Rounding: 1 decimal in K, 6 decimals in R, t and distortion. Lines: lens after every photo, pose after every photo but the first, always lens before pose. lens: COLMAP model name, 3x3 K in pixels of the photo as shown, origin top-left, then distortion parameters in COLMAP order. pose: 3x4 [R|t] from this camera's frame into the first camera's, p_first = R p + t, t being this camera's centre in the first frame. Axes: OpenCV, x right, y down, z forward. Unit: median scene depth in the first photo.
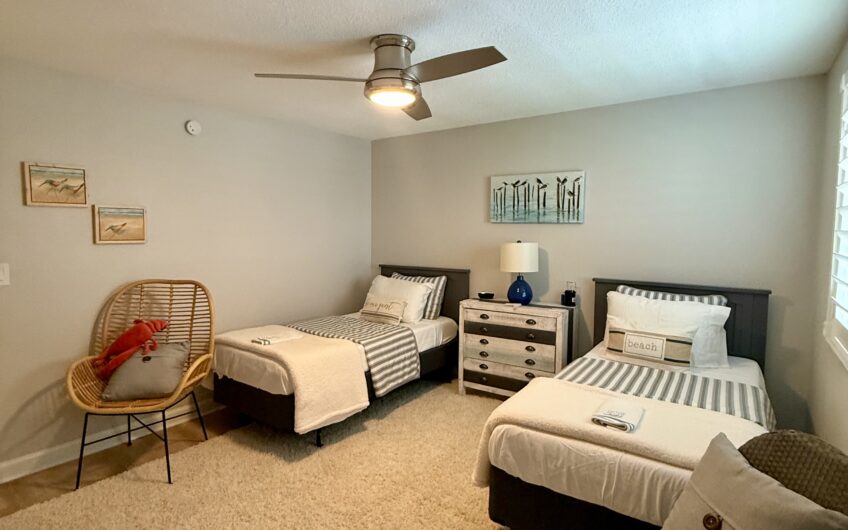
lens RADIAL K [[450.8, 0, 421.6], [0, 450.8, 263.8], [0, 0, 1]] dist [-0.000886, 0.000143]
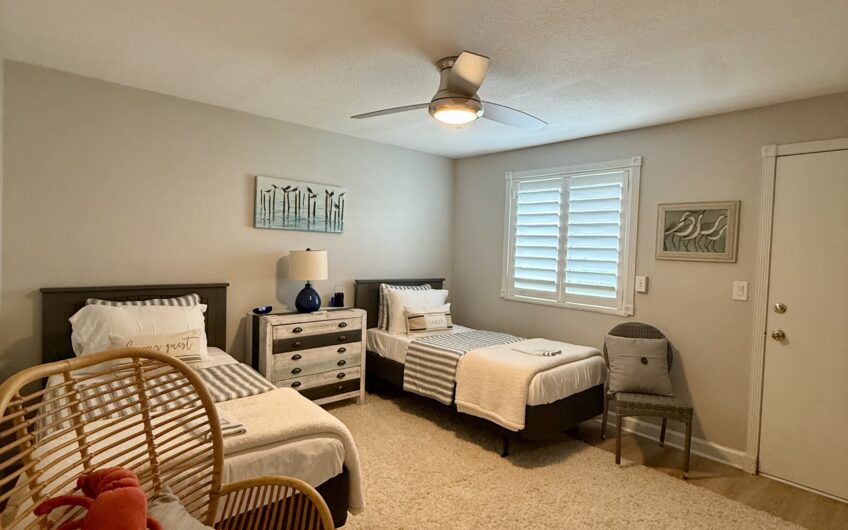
lens RADIAL K [[450.8, 0, 428.2], [0, 450.8, 266.2], [0, 0, 1]] dist [-0.000886, 0.000143]
pose [[0.220190, -0.041352, 0.974580, -0.701378], [0.037660, 0.998717, 0.033867, -0.036158], [-0.974730, 0.029245, 0.221465, 0.526051]]
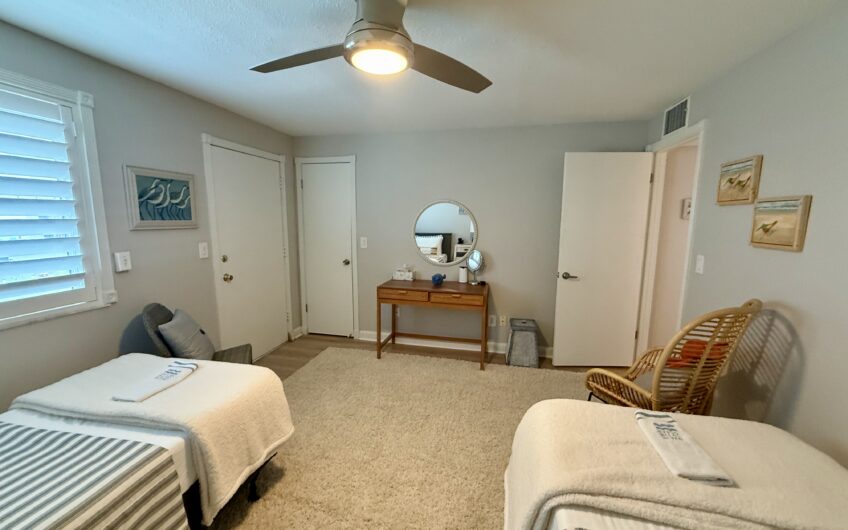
lens RADIAL K [[343.7, 0, 416.8], [0, 343.7, 265.2], [0, 0, 1]] dist [0.003419, 0.000125]
pose [[-0.922618, 0.038529, -0.383785, 0.083167], [-0.042867, 0.978593, 0.201293, -0.086588], [0.383325, 0.202168, -0.901216, 1.043778]]
